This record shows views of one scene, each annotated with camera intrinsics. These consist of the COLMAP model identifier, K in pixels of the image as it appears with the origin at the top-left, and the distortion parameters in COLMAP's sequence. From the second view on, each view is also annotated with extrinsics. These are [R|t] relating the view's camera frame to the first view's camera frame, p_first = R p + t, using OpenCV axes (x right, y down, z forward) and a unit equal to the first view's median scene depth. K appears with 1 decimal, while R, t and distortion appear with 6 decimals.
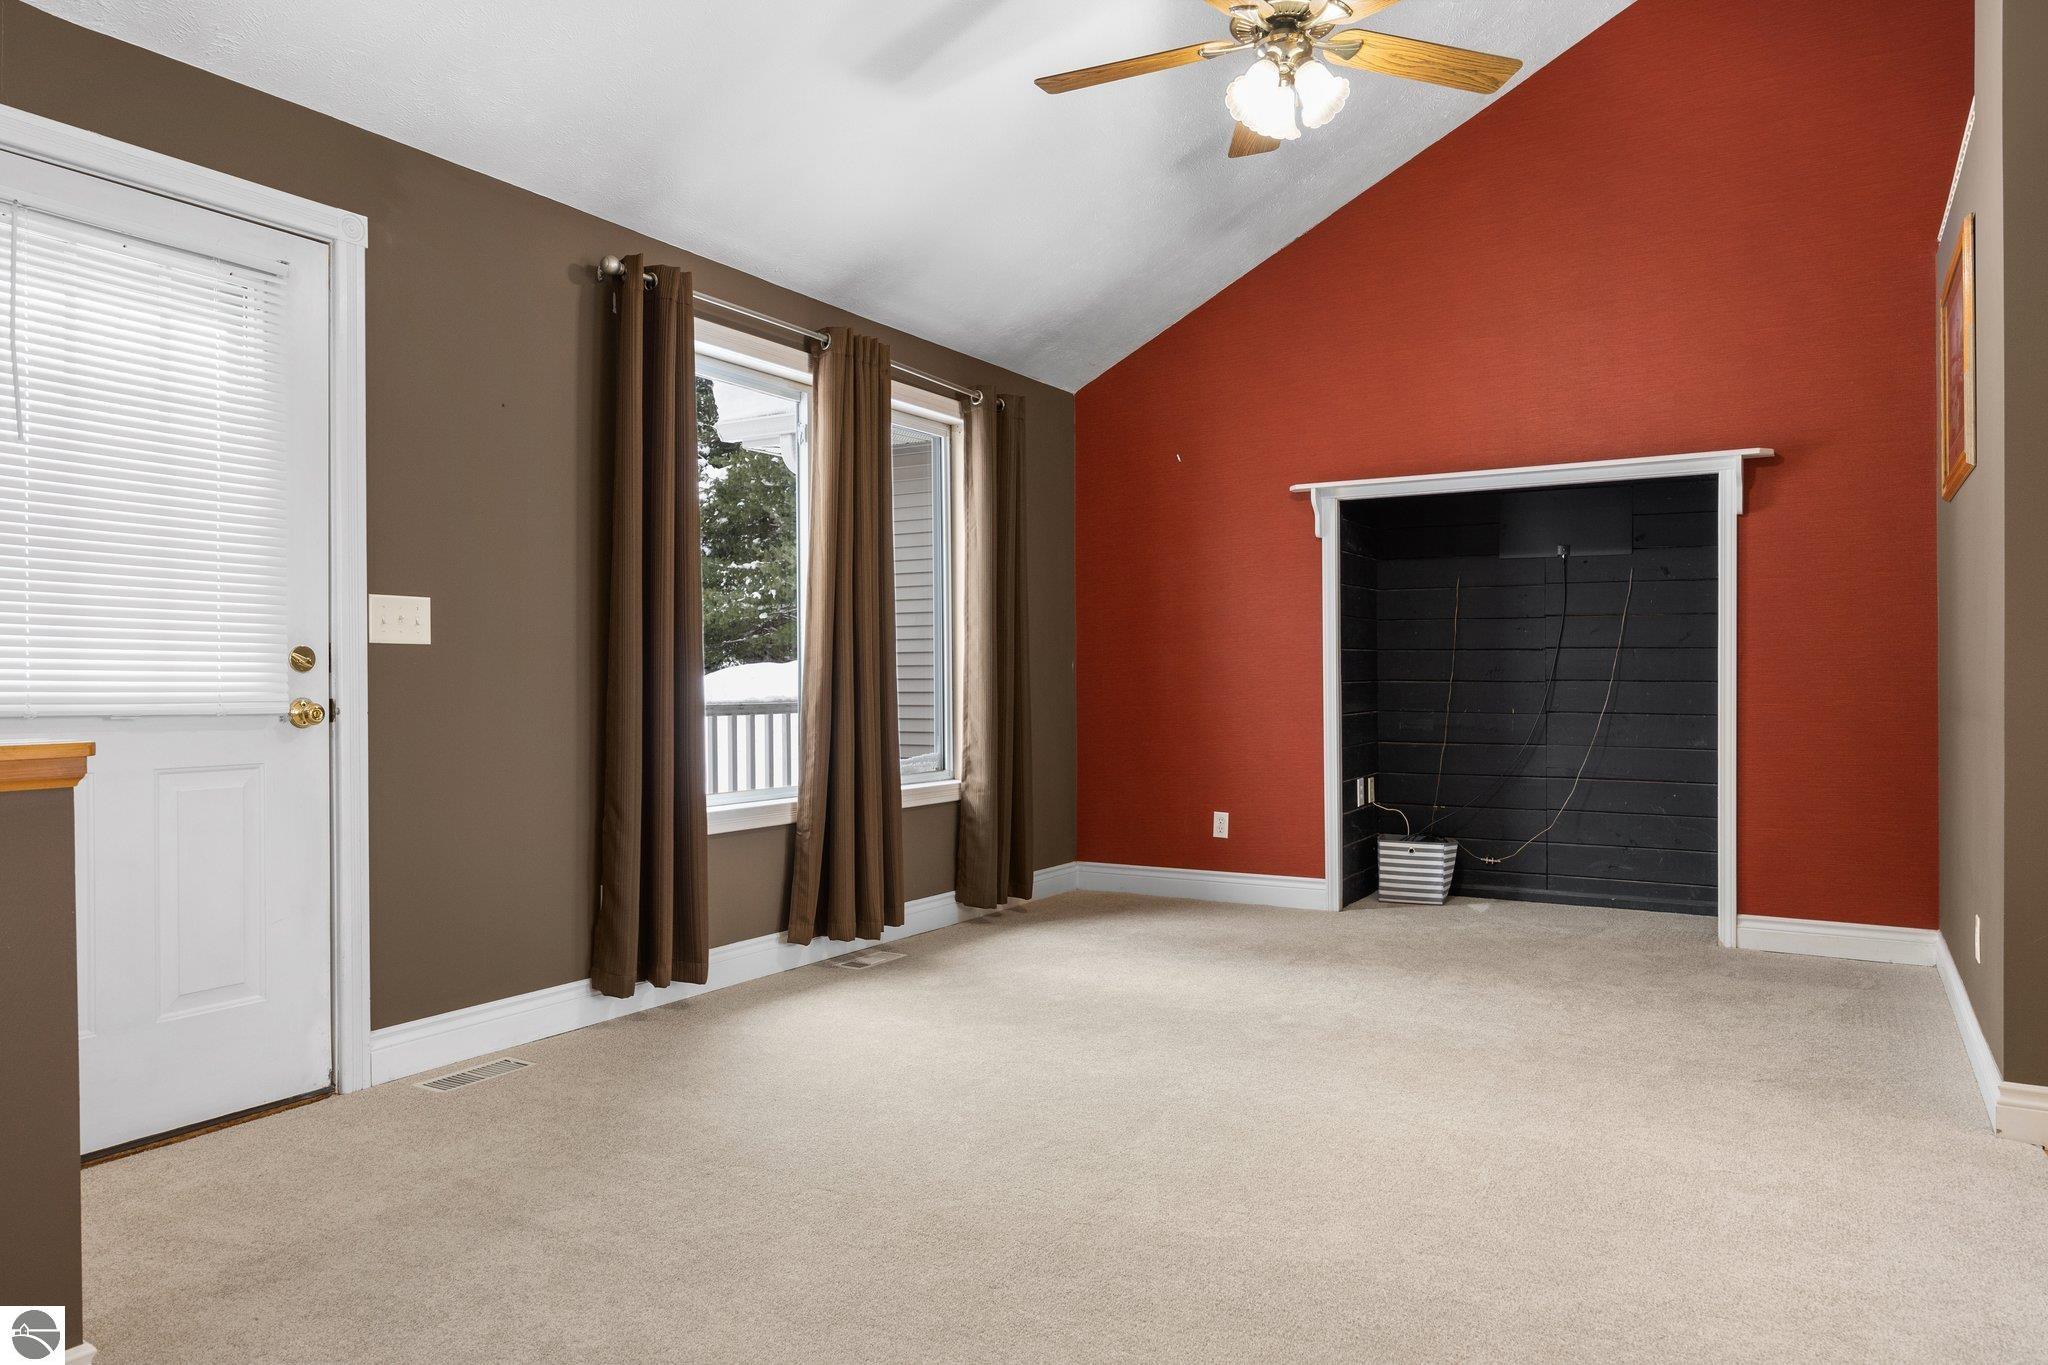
lens RADIAL K [[1340.3, 0, 1027.1], [0, 1340.3, 680.1], [0, 0, 1]] dist [-0.003419, 0.002938]
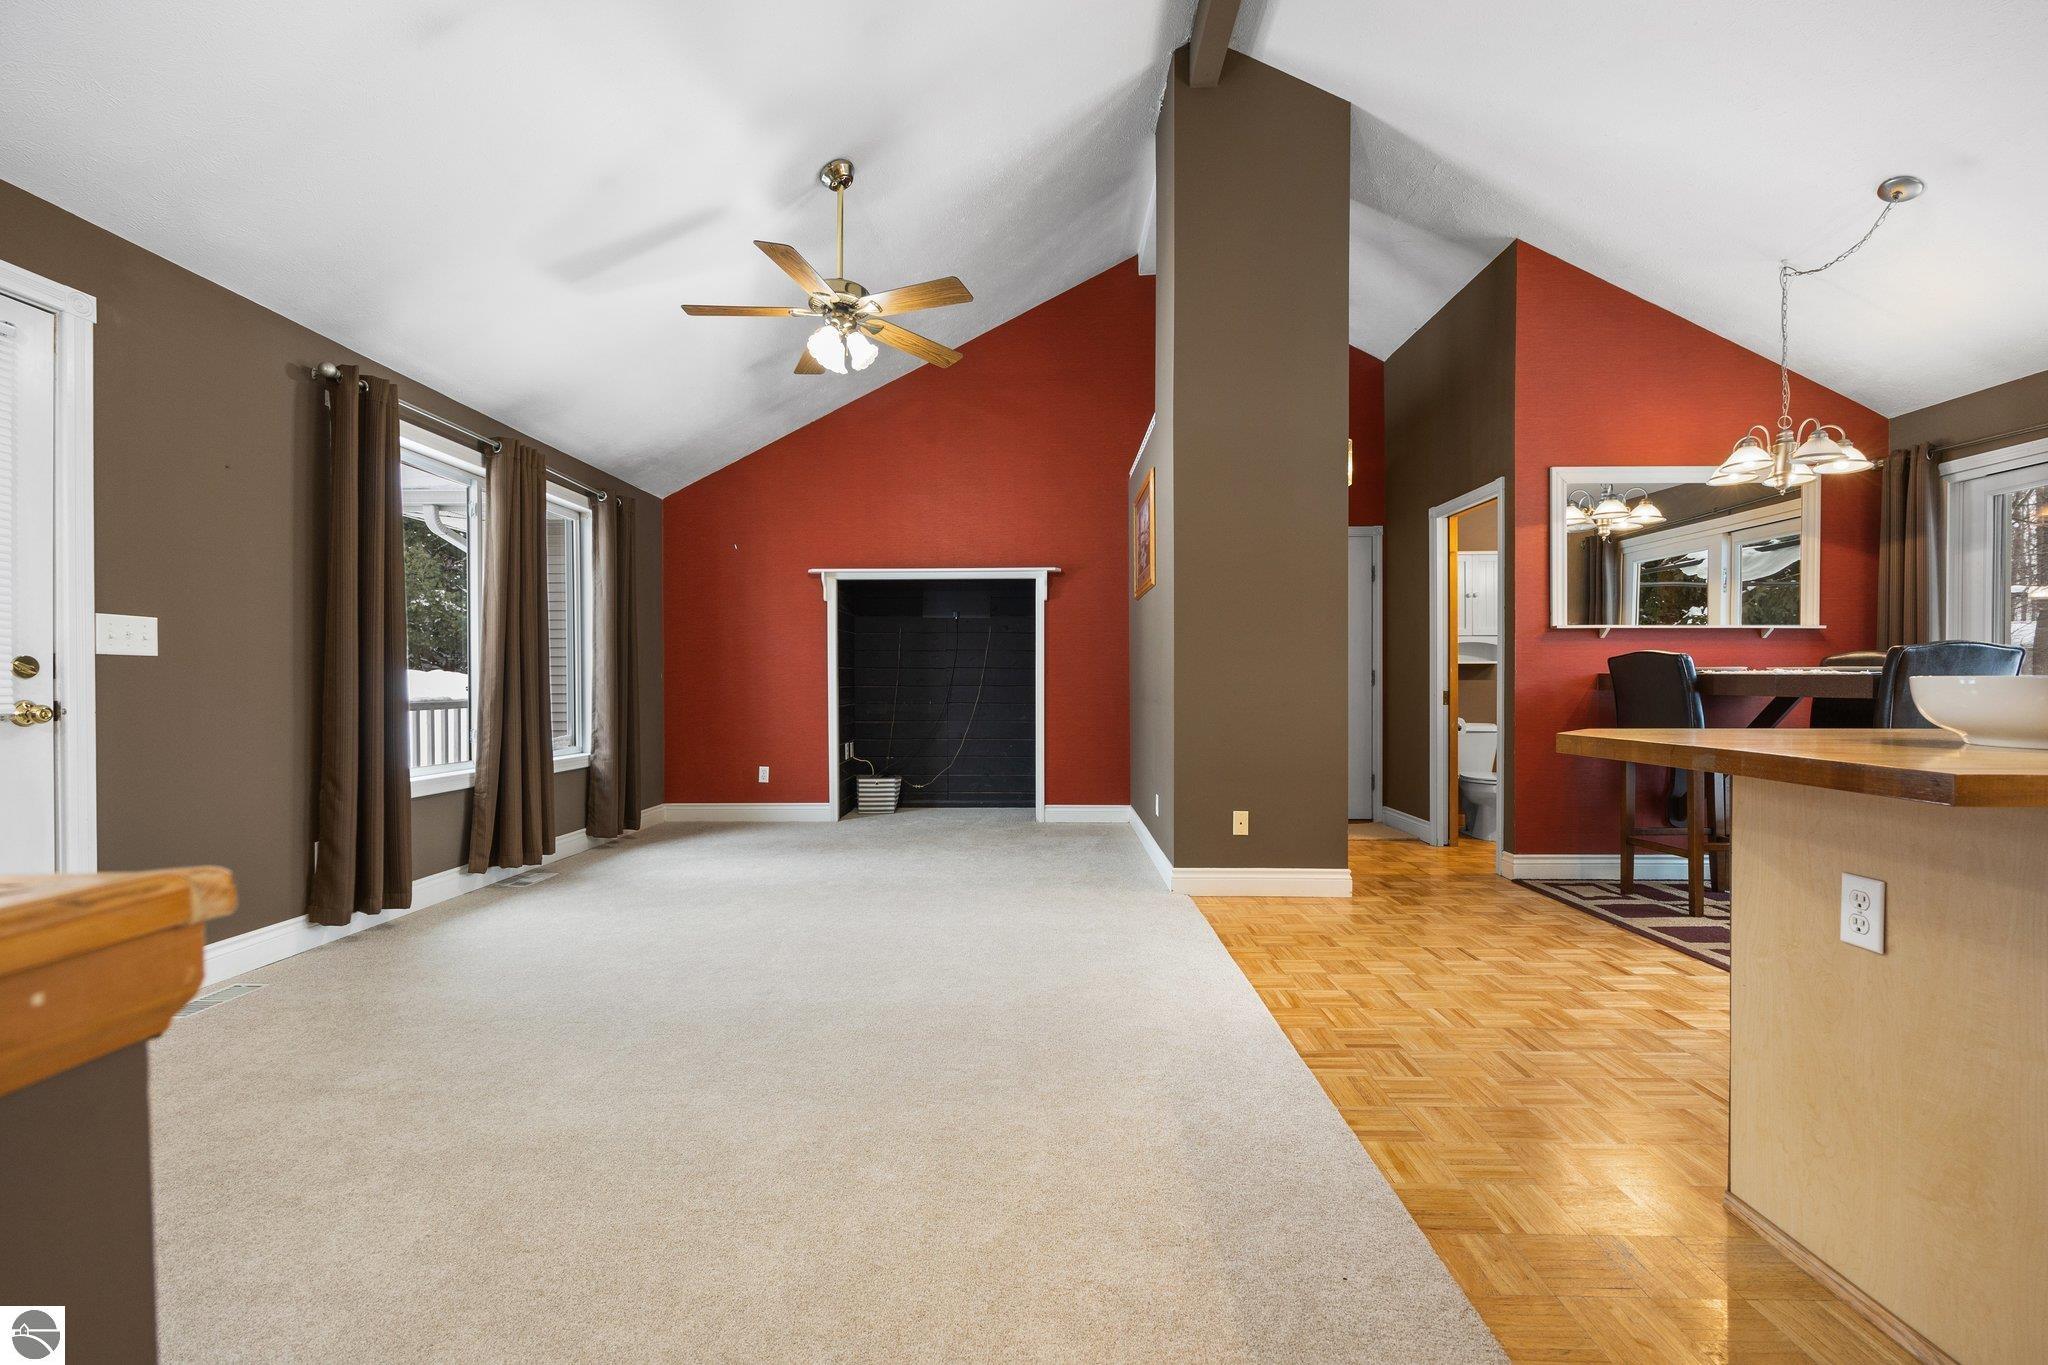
lens RADIAL K [[822.6, 0, 1022.0], [0, 822.6, 683.7], [0, 0, 1]] dist [0.001907, 0.000120]
pose [[0.870985, 0.000664, 0.491309, -0.096008], [0.000614, 0.999997, -0.002440, 0.000666], [-0.491309, 0.002427, 0.870982, -0.032734]]
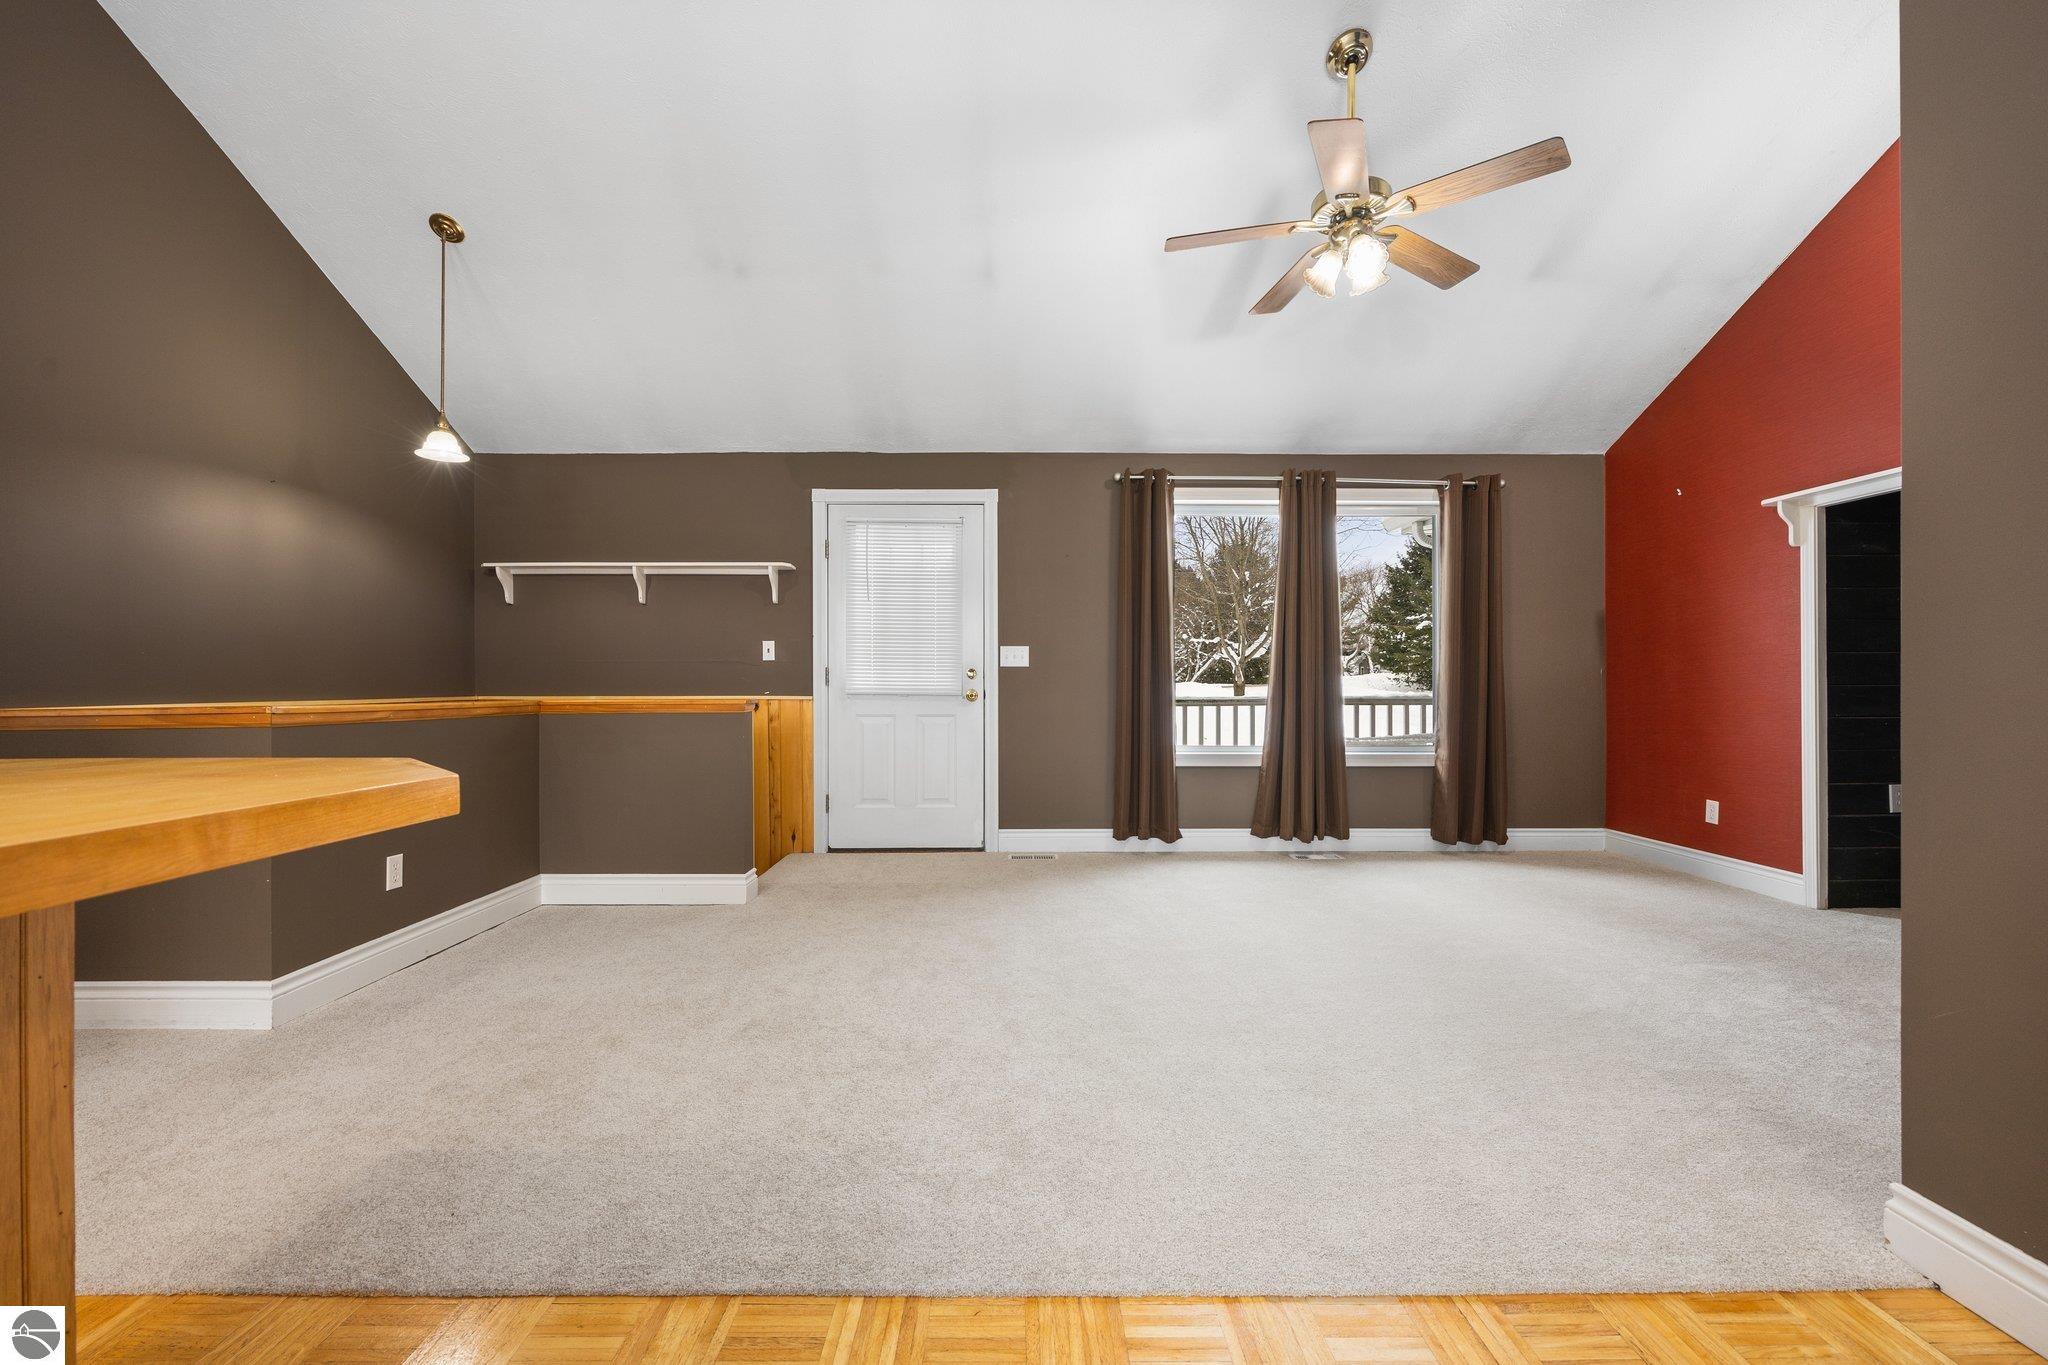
lens RADIAL K [[815.2, 0, 1024.0], [0, 815.2, 682.5], [0, 0, 1]] dist [-0.014987, -0.000028]
pose [[0.521671, -0.003551, -0.853139, 0.550527], [-0.002094, 0.999983, -0.005443, 0.005906], [0.853144, 0.004625, 0.521655, 0.202208]]
